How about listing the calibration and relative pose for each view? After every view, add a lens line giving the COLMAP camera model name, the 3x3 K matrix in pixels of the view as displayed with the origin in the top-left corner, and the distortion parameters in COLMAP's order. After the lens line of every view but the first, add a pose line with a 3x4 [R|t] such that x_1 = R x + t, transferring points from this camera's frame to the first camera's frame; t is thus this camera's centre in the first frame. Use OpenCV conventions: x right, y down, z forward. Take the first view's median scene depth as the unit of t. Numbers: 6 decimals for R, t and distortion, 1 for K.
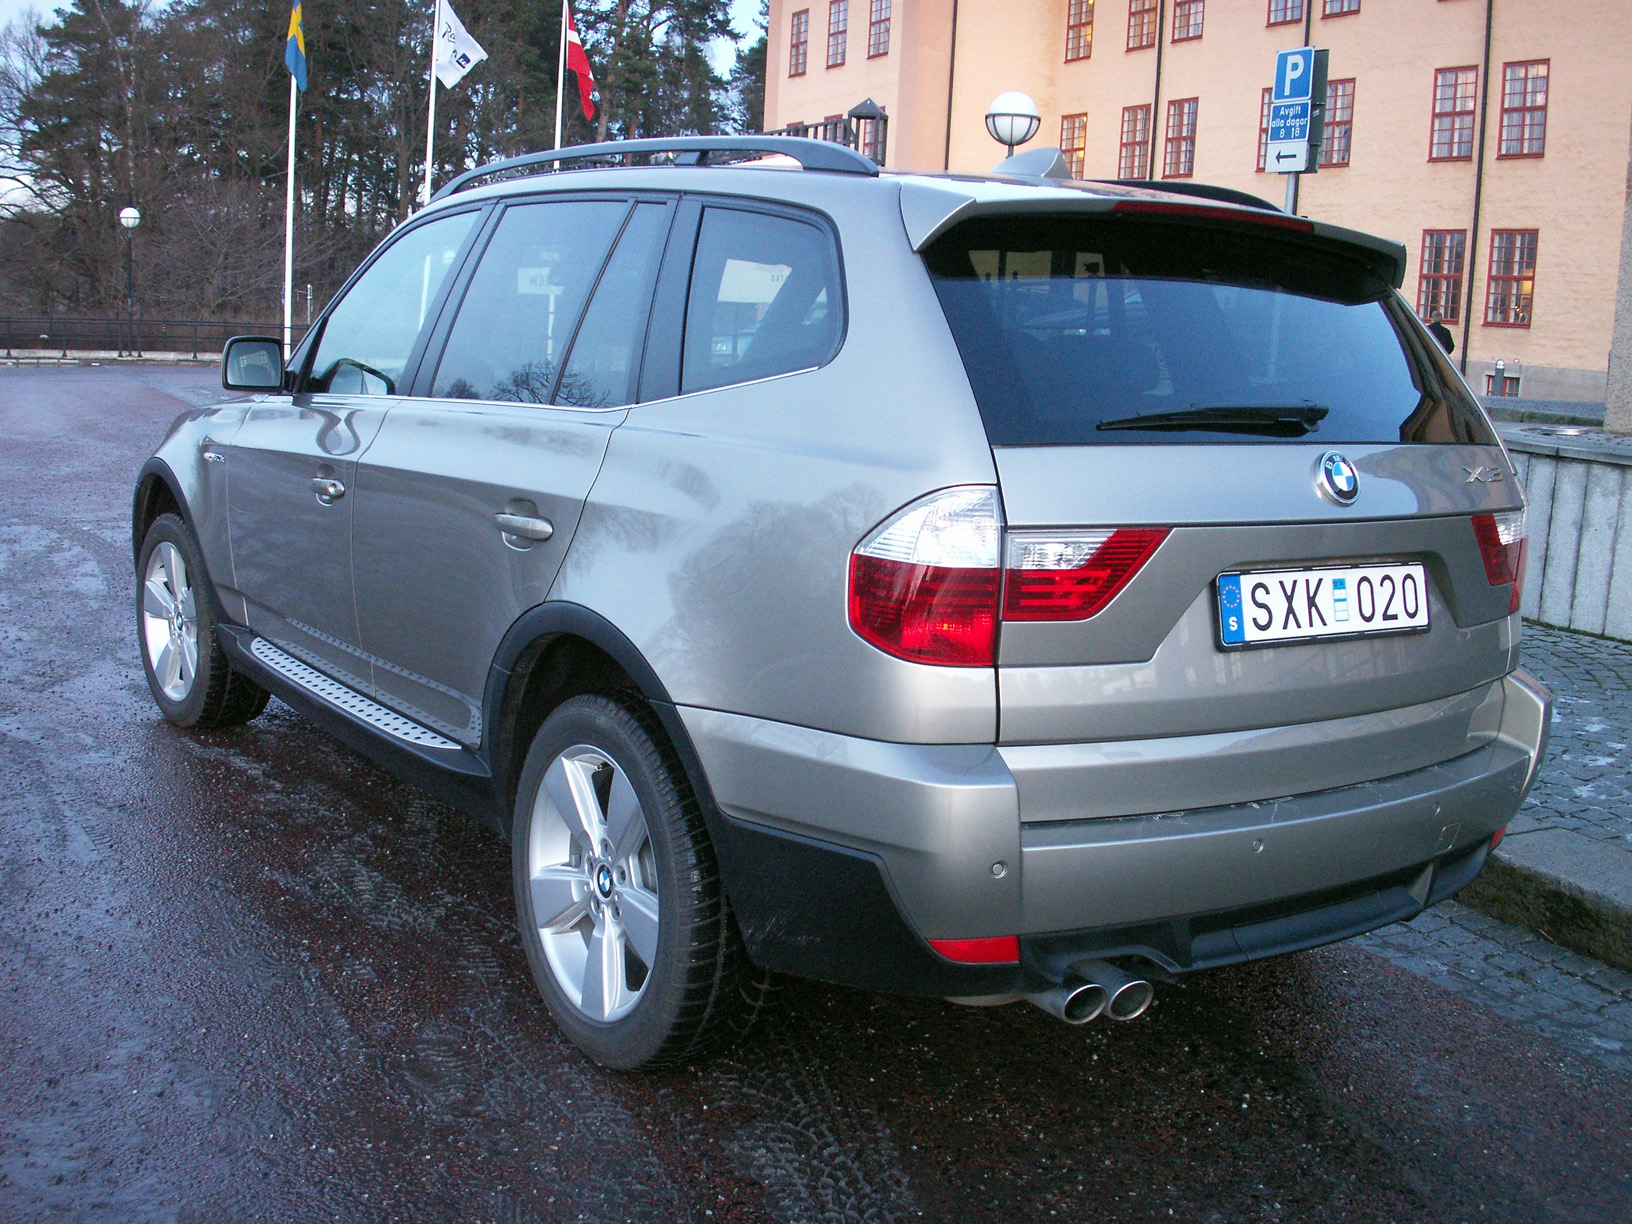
lens RADIAL K [[1741.6, 0, 785.4], [0, 1741.6, 639.6], [0, 0, 1]] dist [-0.069514, -0.201951]
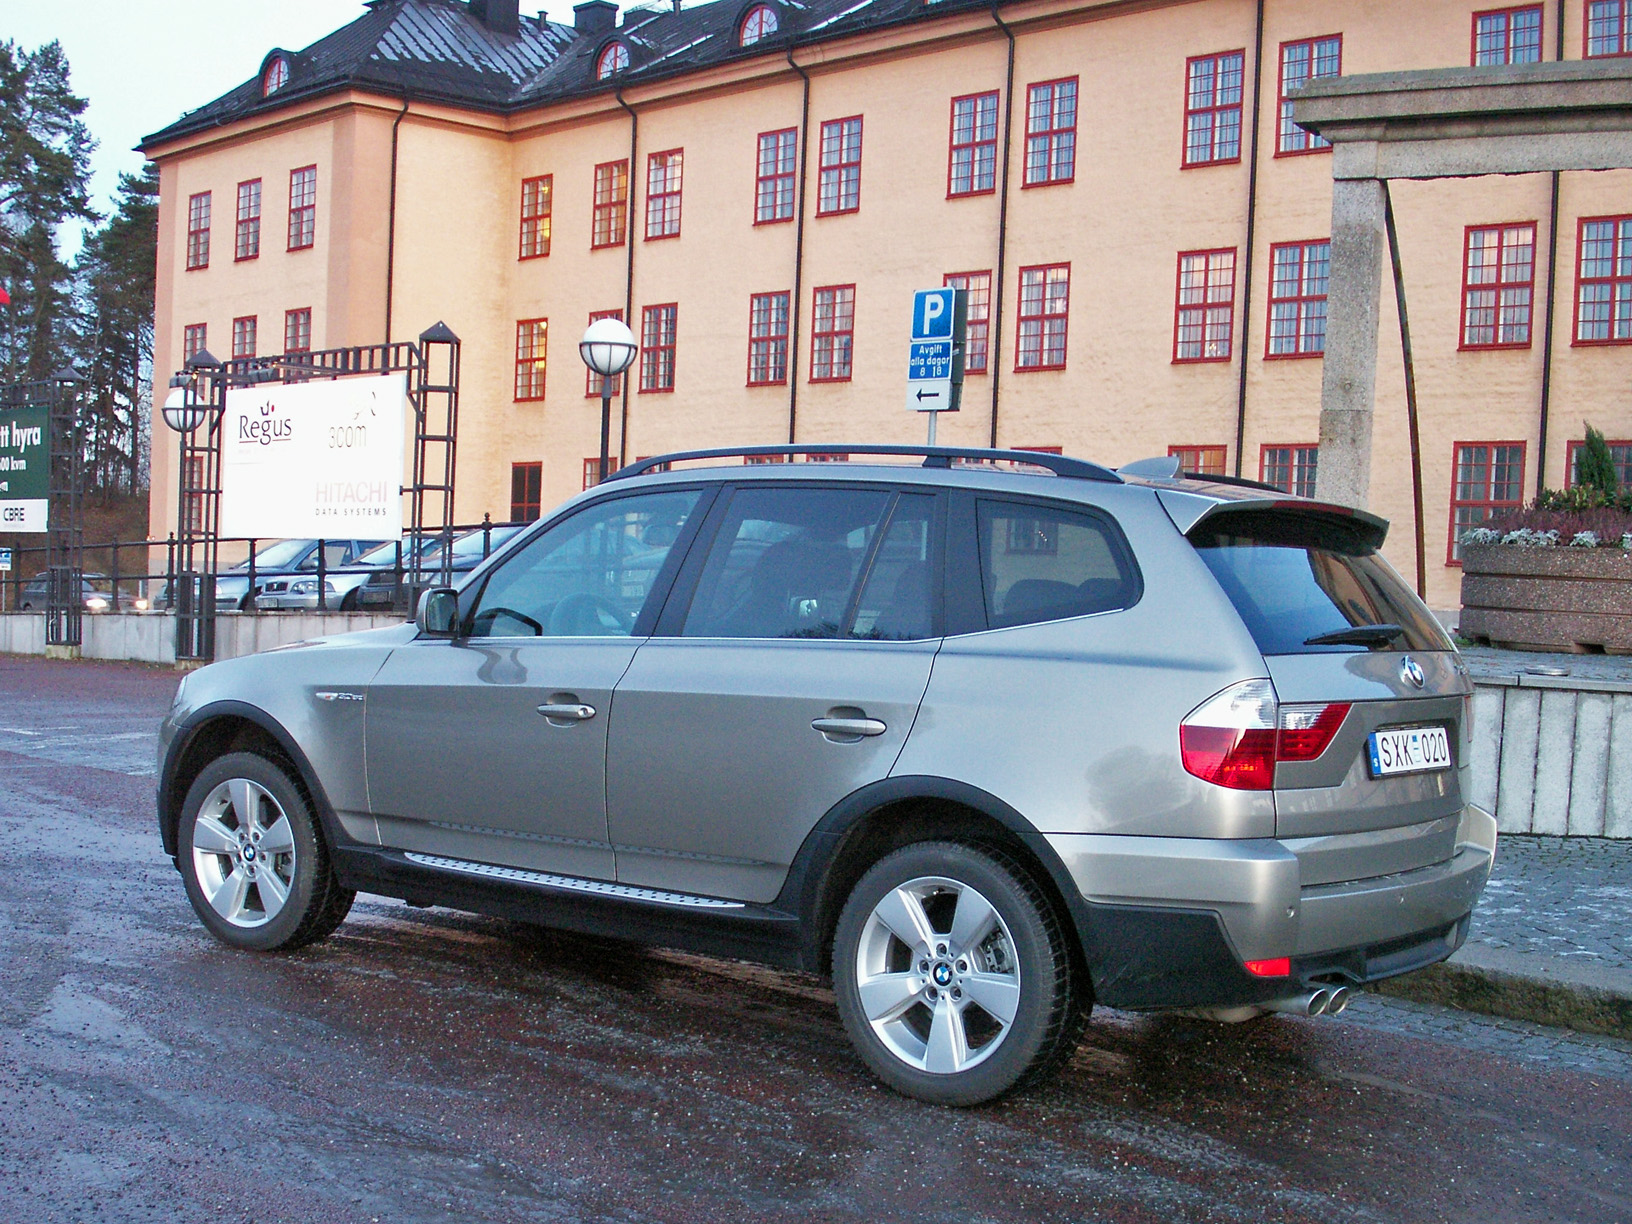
lens RADIAL K [[2080.1, 0, 819.7], [0, 2080.1, 779.4], [0, 0, 1]] dist [-0.100751, -0.080219]
pose [[0.950822, -0.039131, 0.307257, -0.563233], [0.061578, 0.996067, -0.063702, 0.066235], [-0.303556, 0.079489, 0.949492, -0.457648]]
